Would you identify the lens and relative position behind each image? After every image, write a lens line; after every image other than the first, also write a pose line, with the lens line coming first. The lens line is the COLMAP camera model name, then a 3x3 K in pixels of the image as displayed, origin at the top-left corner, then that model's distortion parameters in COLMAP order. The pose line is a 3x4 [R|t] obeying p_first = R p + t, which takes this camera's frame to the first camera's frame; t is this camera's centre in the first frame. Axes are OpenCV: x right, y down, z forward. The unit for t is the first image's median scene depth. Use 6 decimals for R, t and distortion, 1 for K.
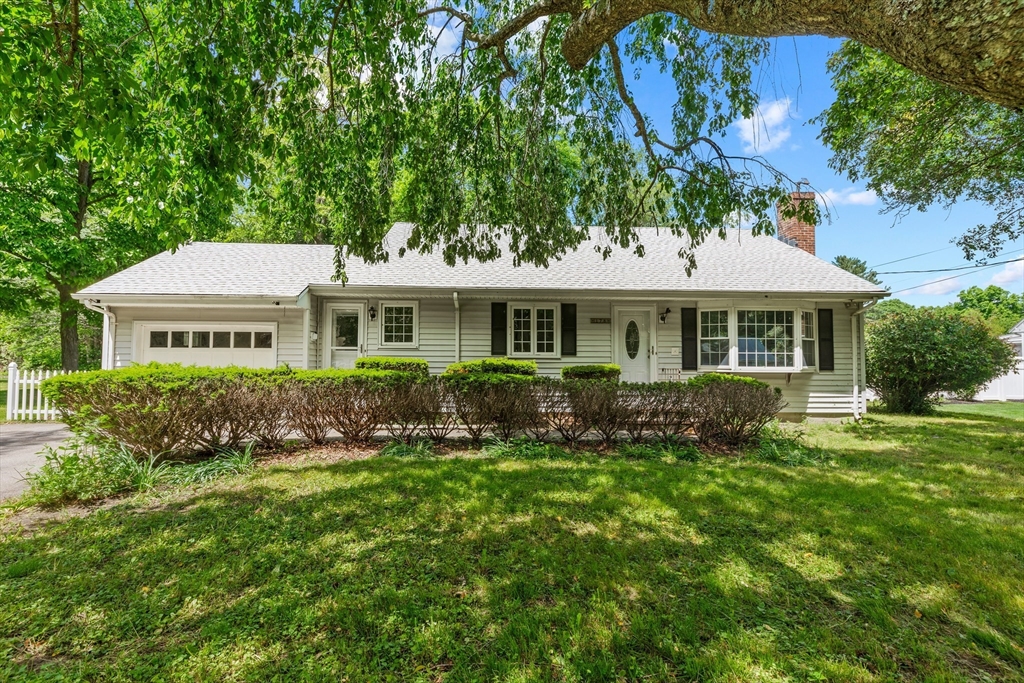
lens RADIAL K [[444.5, 0, 512.0], [0, 444.5, 341.5], [0, 0, 1]] dist [0.000435, -0.000395]
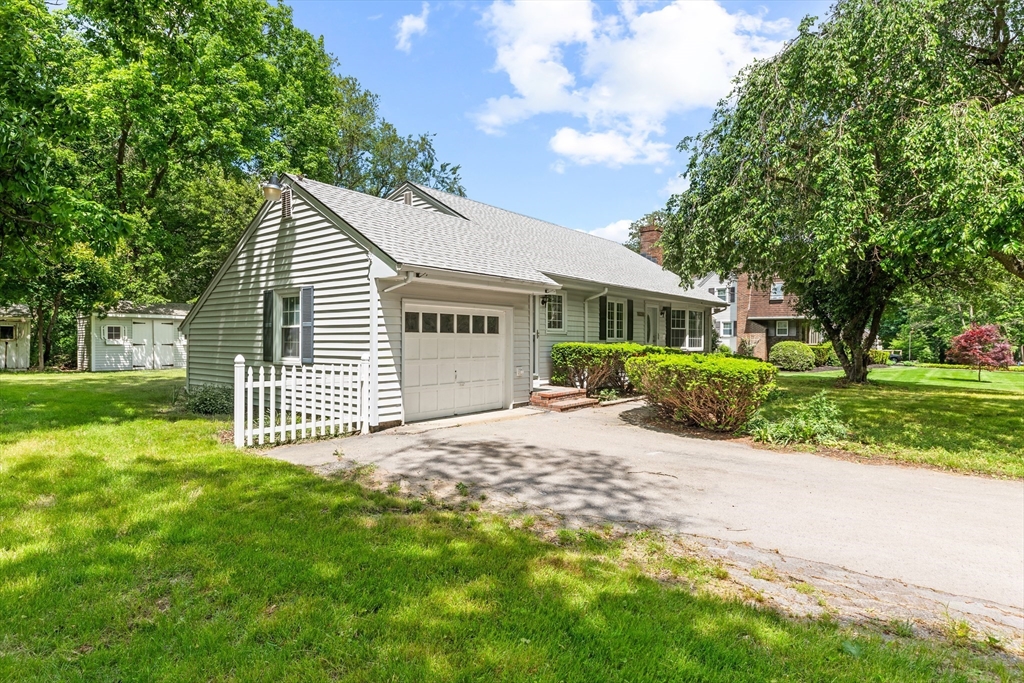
lens RADIAL K [[565.4, 0, 512.0], [0, 565.4, 341.5], [0, 0, 1]] dist [-0.025335, 0.000245]
pose [[0.664133, -0.003115, 0.747608, -1.309708], [-0.035995, 0.998698, 0.036137, -0.012376], [-0.746747, -0.050909, 0.663157, 0.178282]]
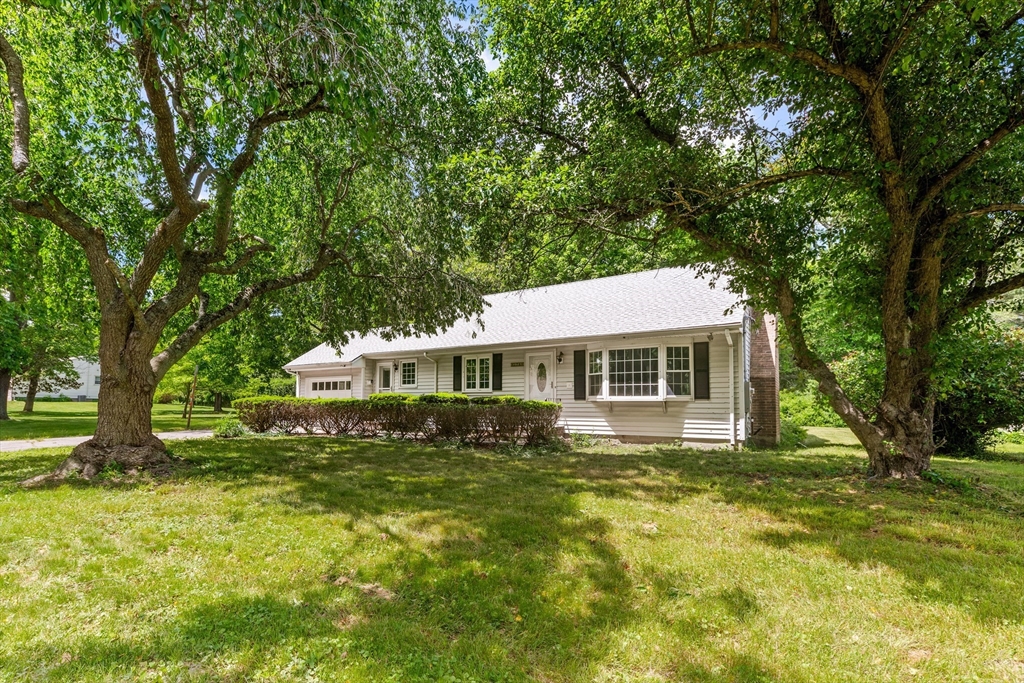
lens RADIAL K [[464.2, 0, 507.1], [0, 464.2, 363.7], [0, 0, 1]] dist [-0.001232, -0.000174]
pose [[0.828738, -0.053269, -0.557096, 0.980908], [0.032413, 0.998357, -0.047244, 0.018028], [0.558698, 0.021096, 0.829103, -0.208360]]
